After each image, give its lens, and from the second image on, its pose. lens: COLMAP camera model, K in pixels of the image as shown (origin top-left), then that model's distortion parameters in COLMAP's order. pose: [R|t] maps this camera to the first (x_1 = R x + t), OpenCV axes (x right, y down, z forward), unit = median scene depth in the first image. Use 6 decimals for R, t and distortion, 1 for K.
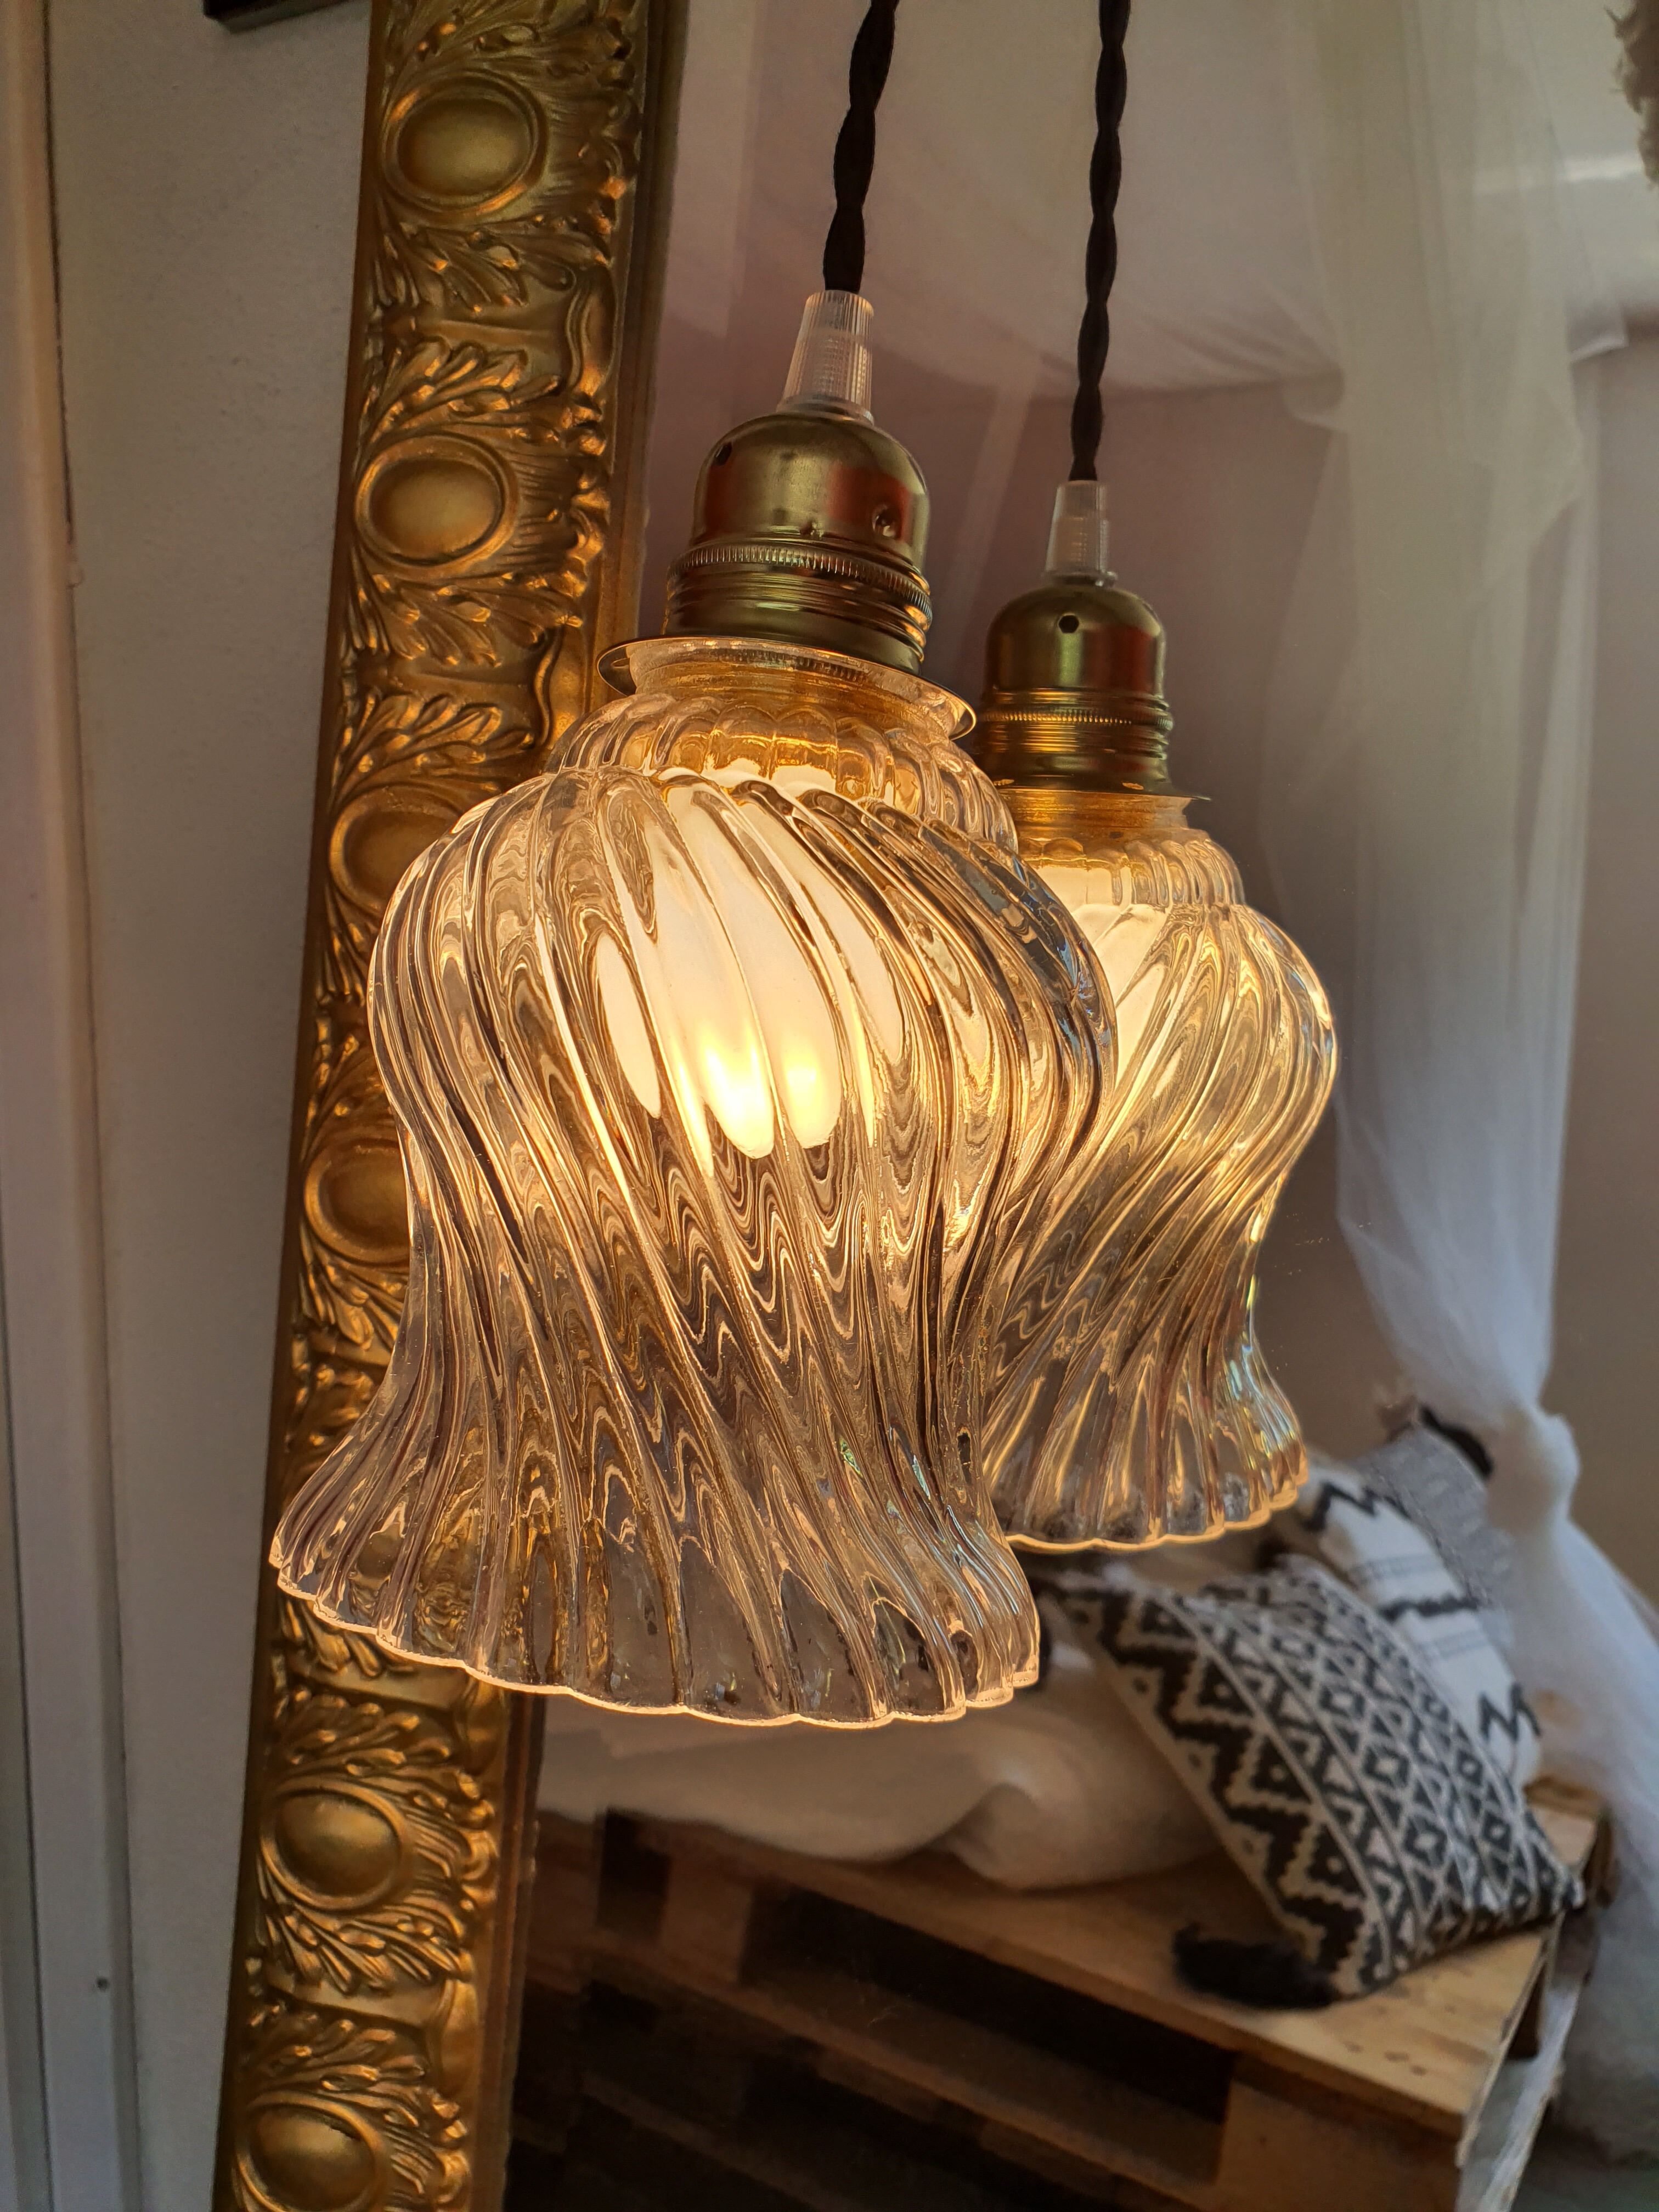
lens RADIAL K [[1672.4, 0, 877.5], [0, 1672.4, 1094.3], [0, 0, 1]] dist [-0.065753, 0.083779]
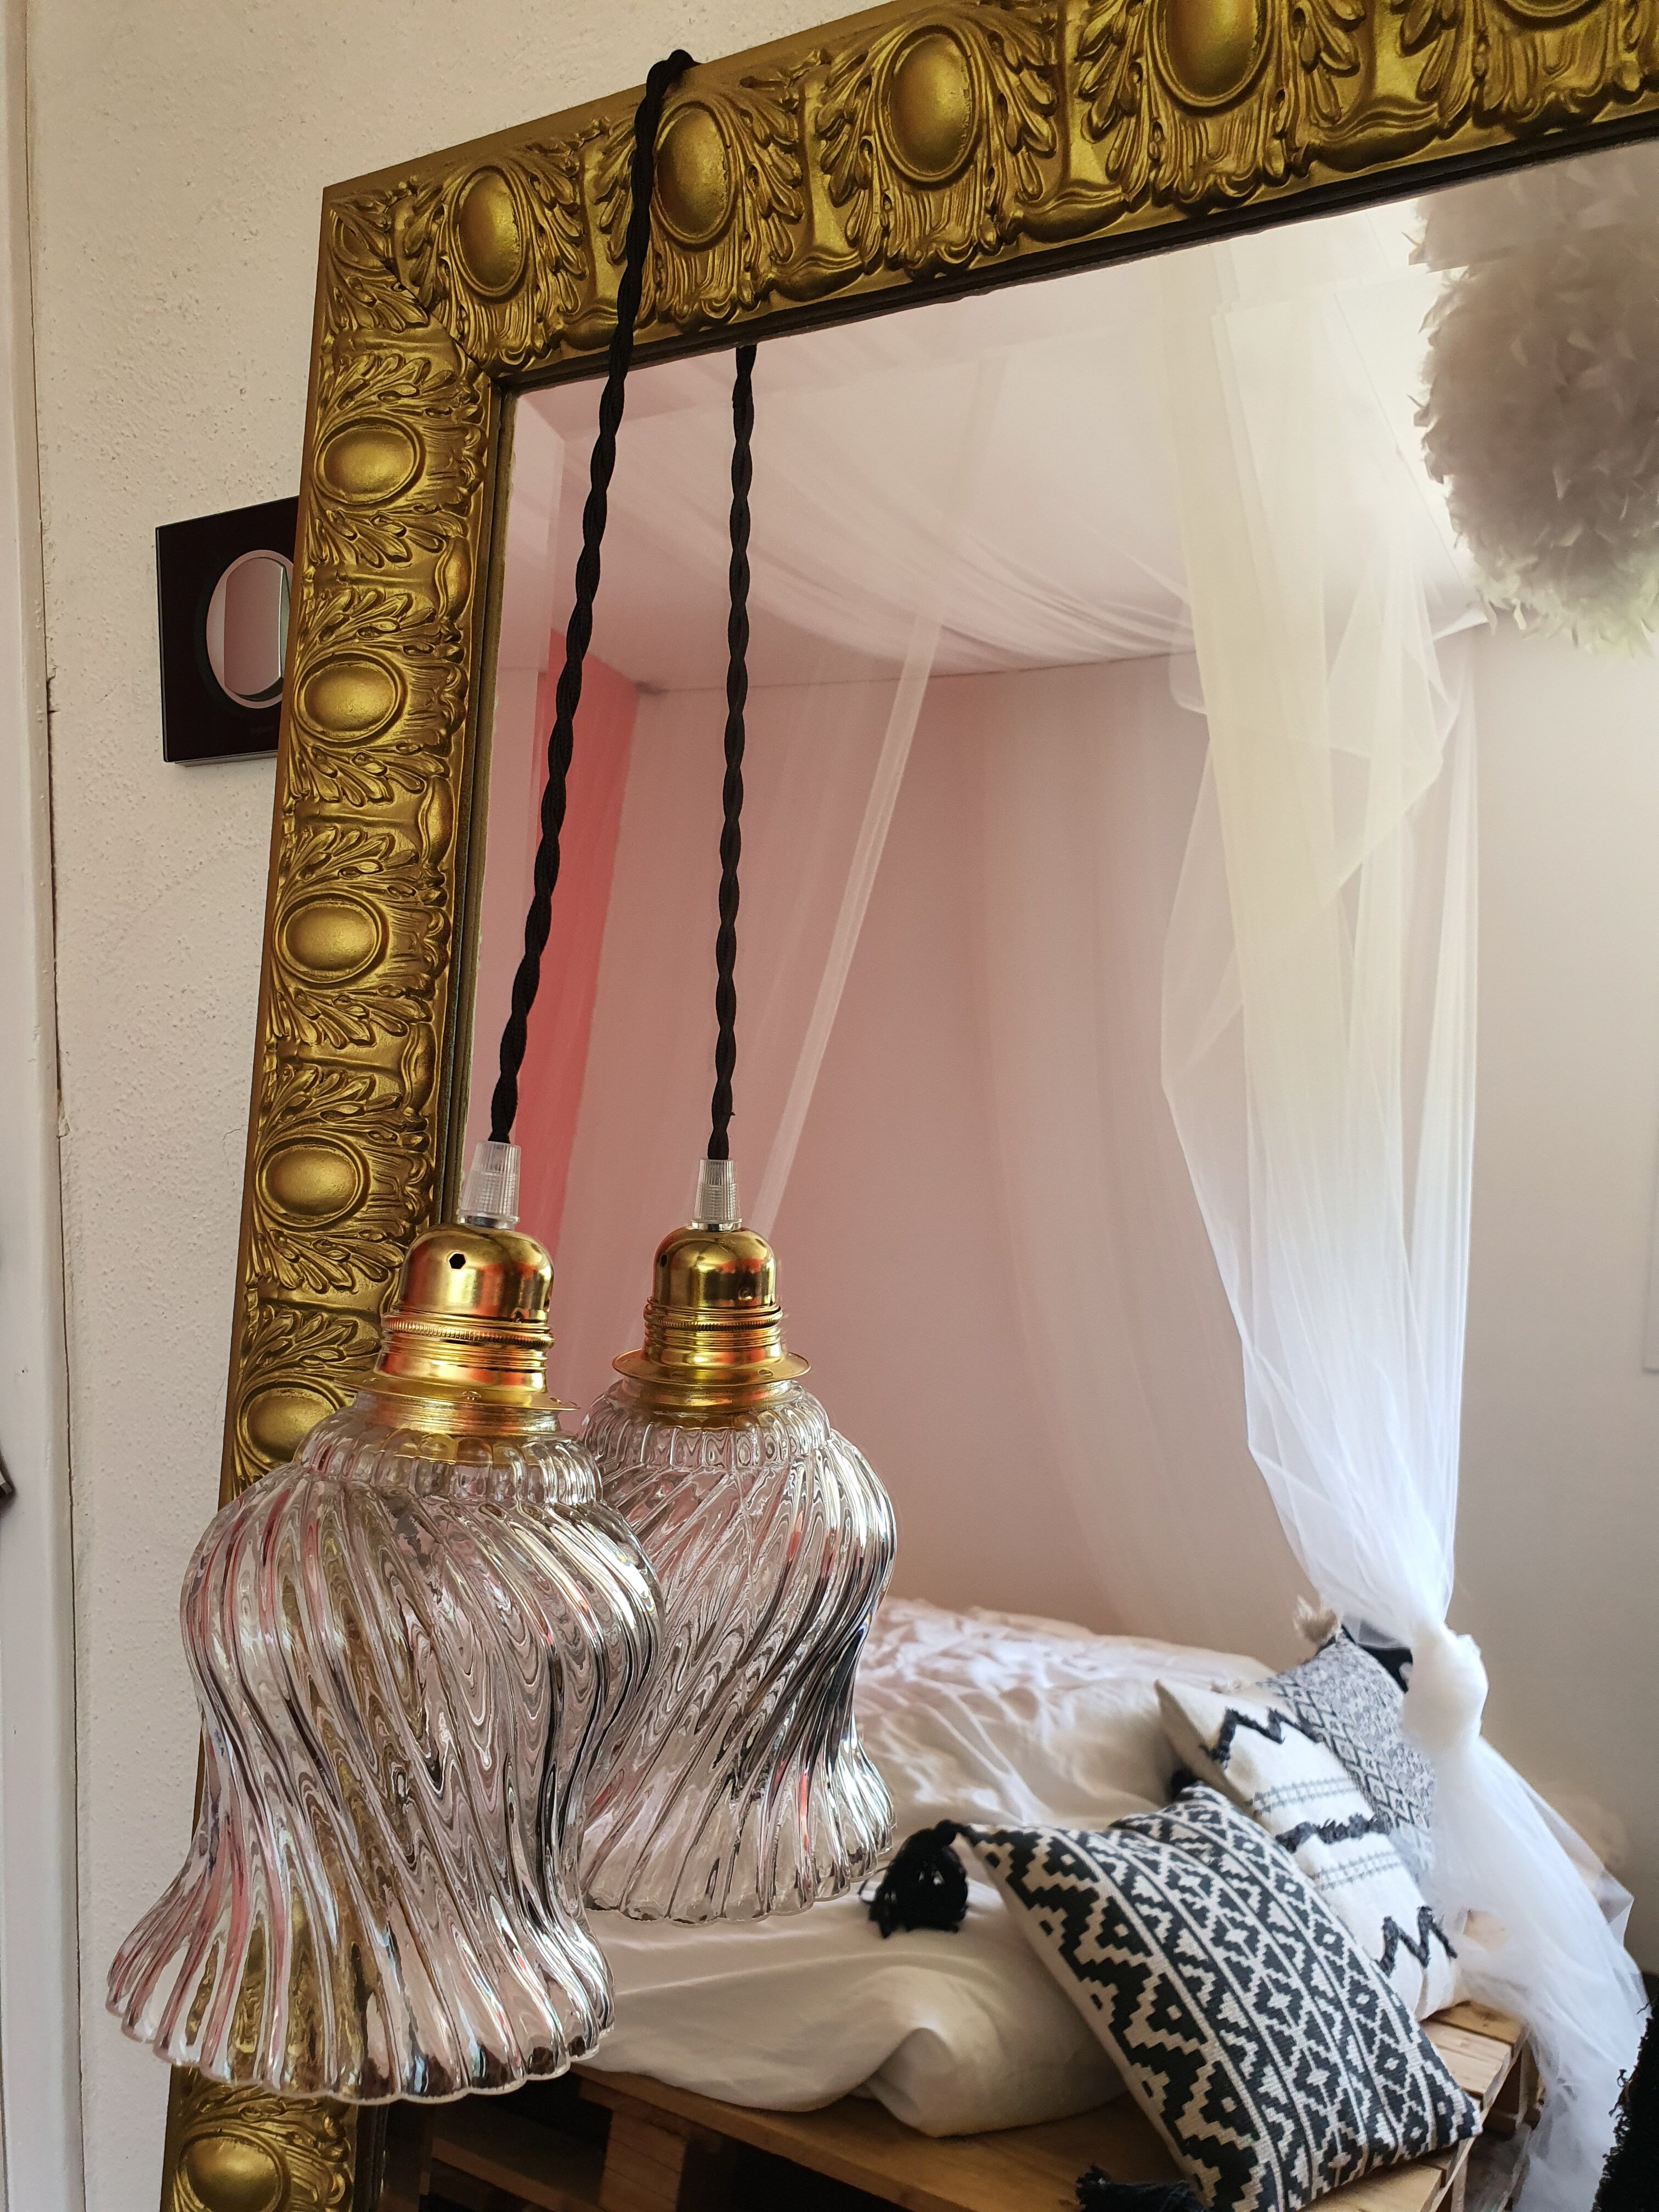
lens RADIAL K [[1662.3, 0, 889.2], [0, 1662.3, 1091.8], [0, 0, 1]] dist [-0.040438, 0.045881]
pose [[0.999493, -0.022732, 0.022282, 0.052057], [0.024994, 0.993927, -0.107169, -0.070023], [-0.019710, 0.107672, 0.993991, -0.112698]]
